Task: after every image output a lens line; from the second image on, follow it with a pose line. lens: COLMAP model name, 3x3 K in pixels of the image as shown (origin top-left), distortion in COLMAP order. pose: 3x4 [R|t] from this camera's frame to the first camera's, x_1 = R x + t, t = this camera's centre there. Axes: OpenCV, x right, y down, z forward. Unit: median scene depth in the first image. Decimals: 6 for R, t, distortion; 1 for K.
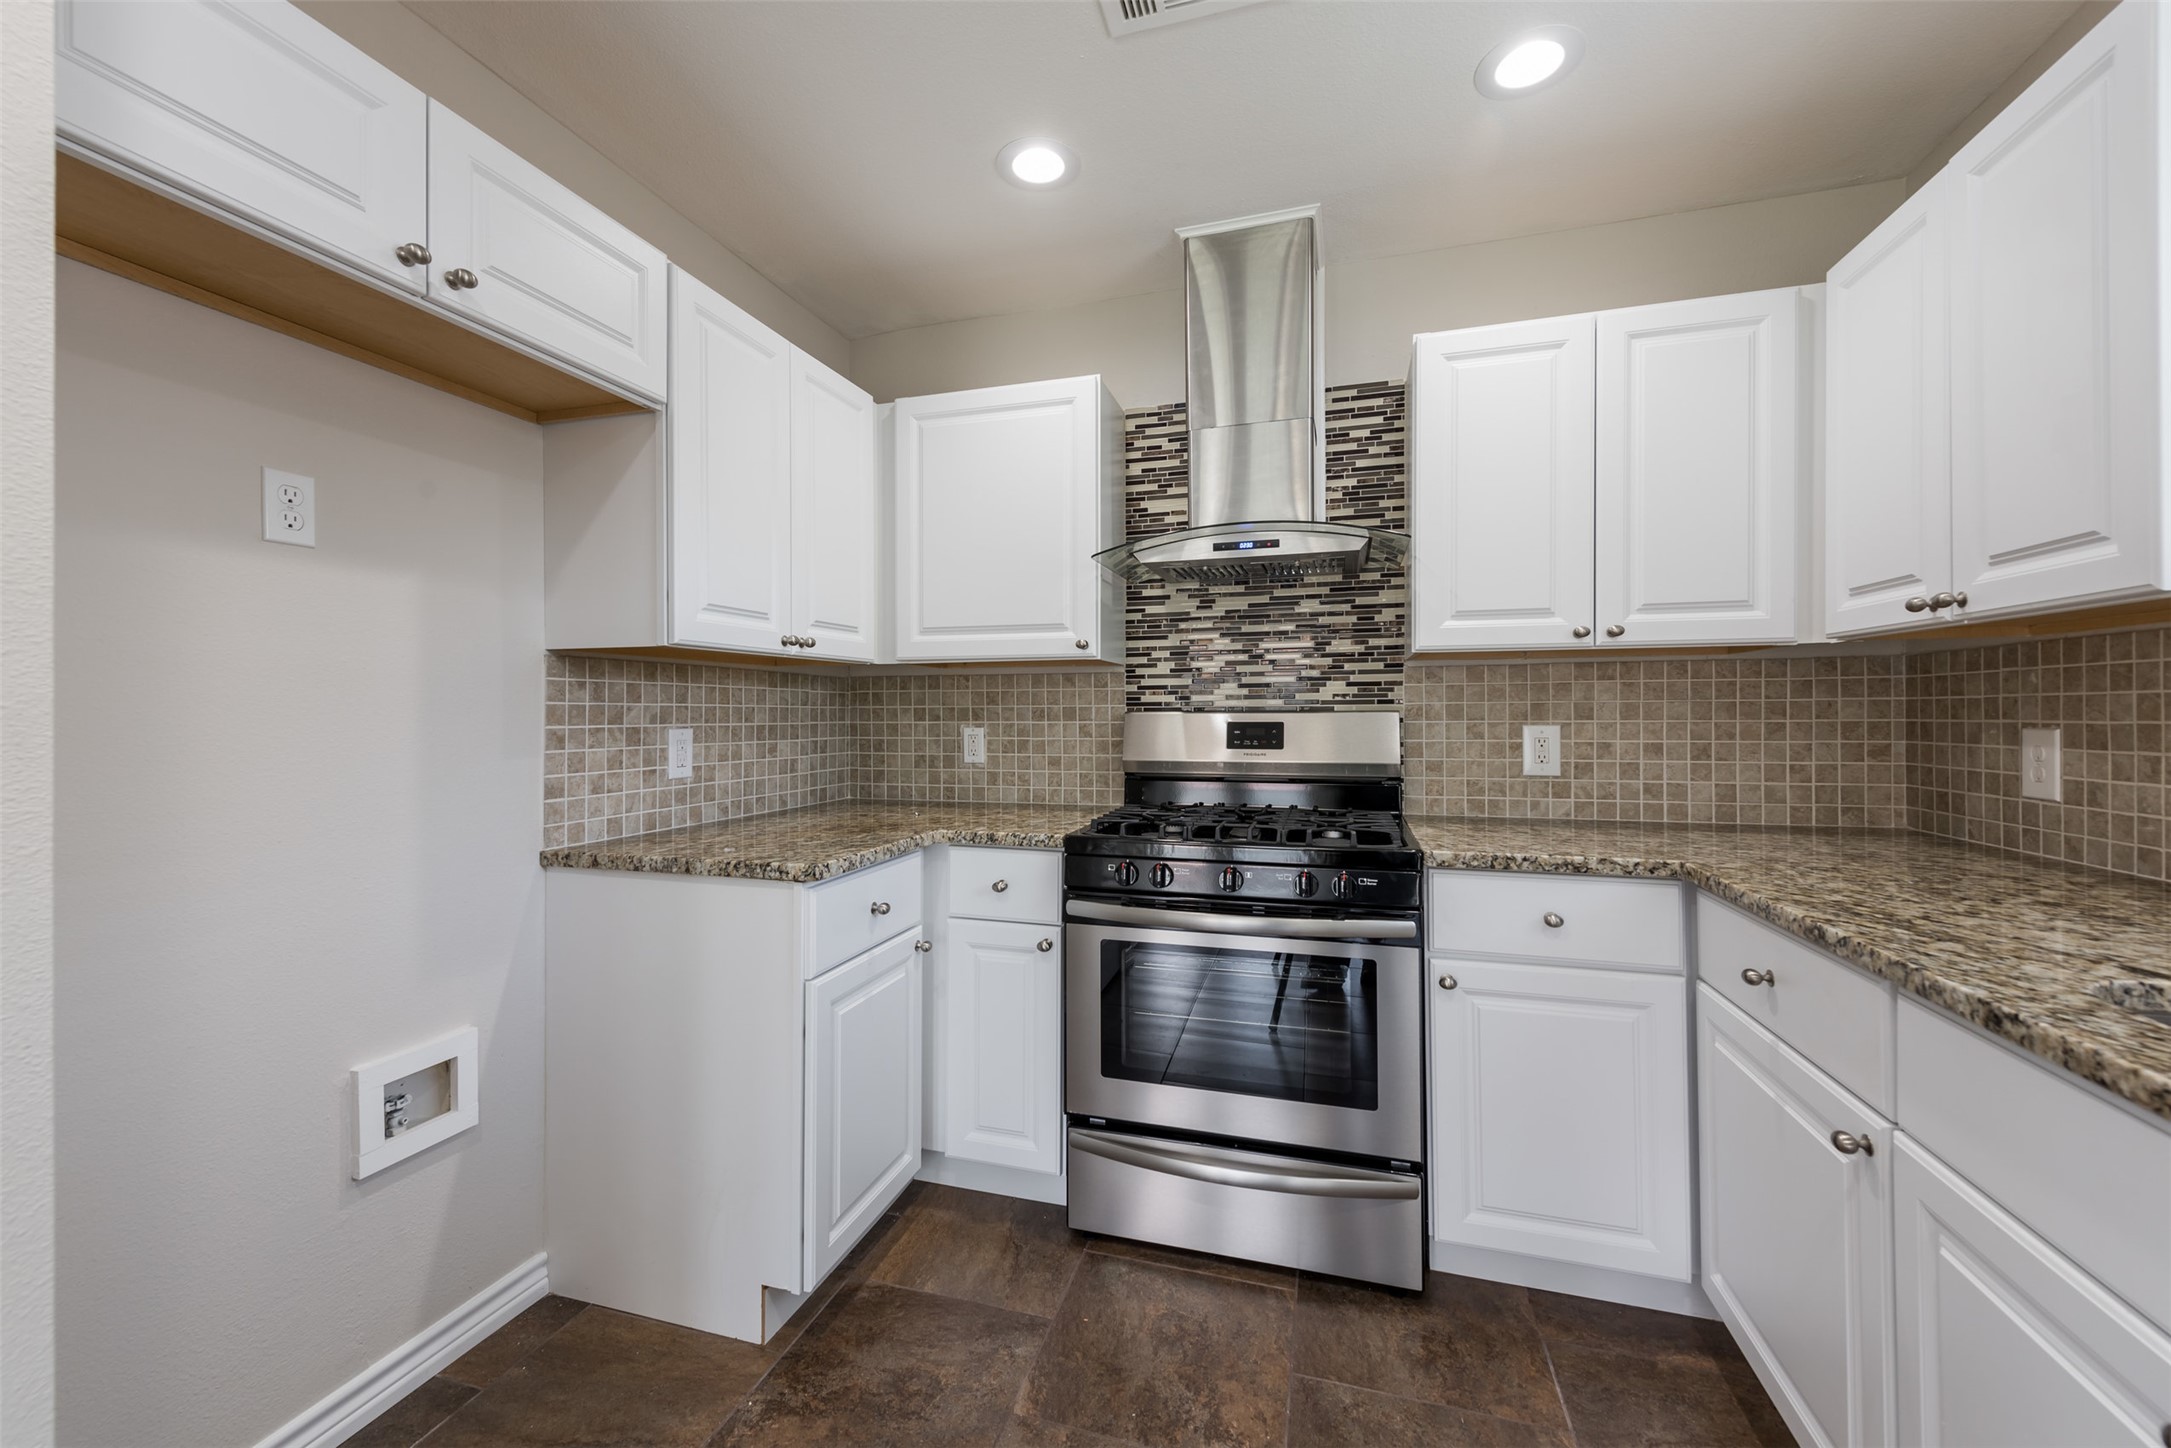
lens RADIAL K [[857.8, 0, 1085.6], [0, 857.8, 711.7], [0, 0, 1]] dist [-0.003405, -0.000249]
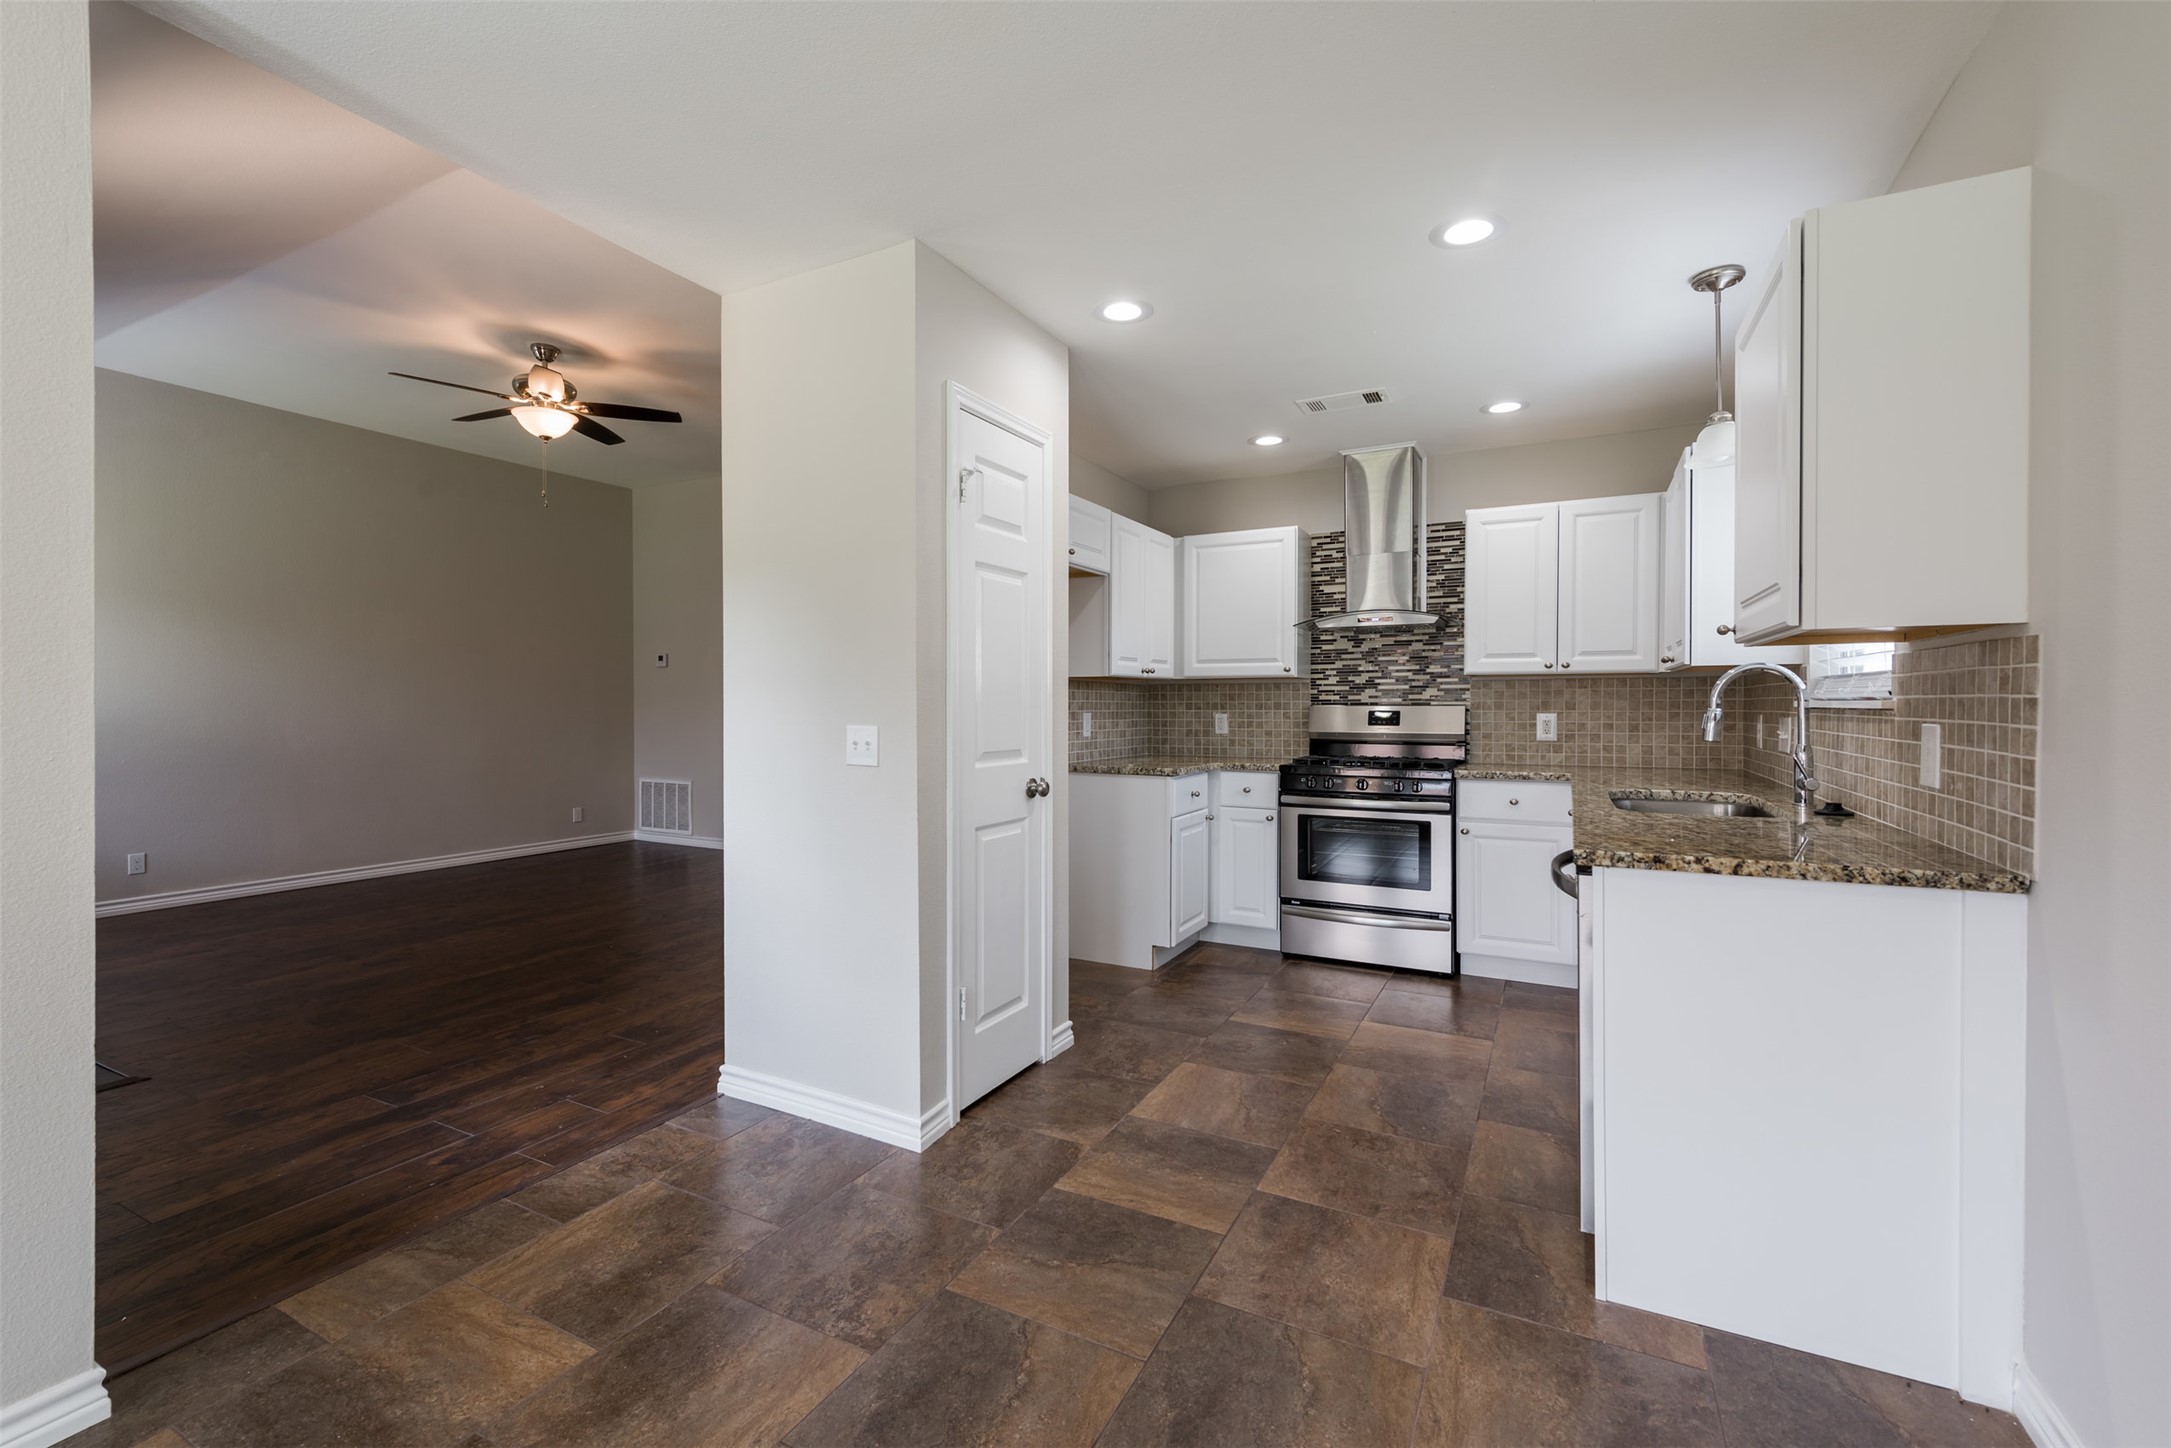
lens RADIAL K [[918.1, 0, 1082.0], [0, 918.1, 714.5], [0, 0, 1]] dist [0.014944, -0.000087]
pose [[0.981303, 0.004787, -0.192408, -0.059767], [-0.002521, 0.999925, 0.012021, -0.002271], [0.192451, -0.011312, 0.981241, -1.126692]]
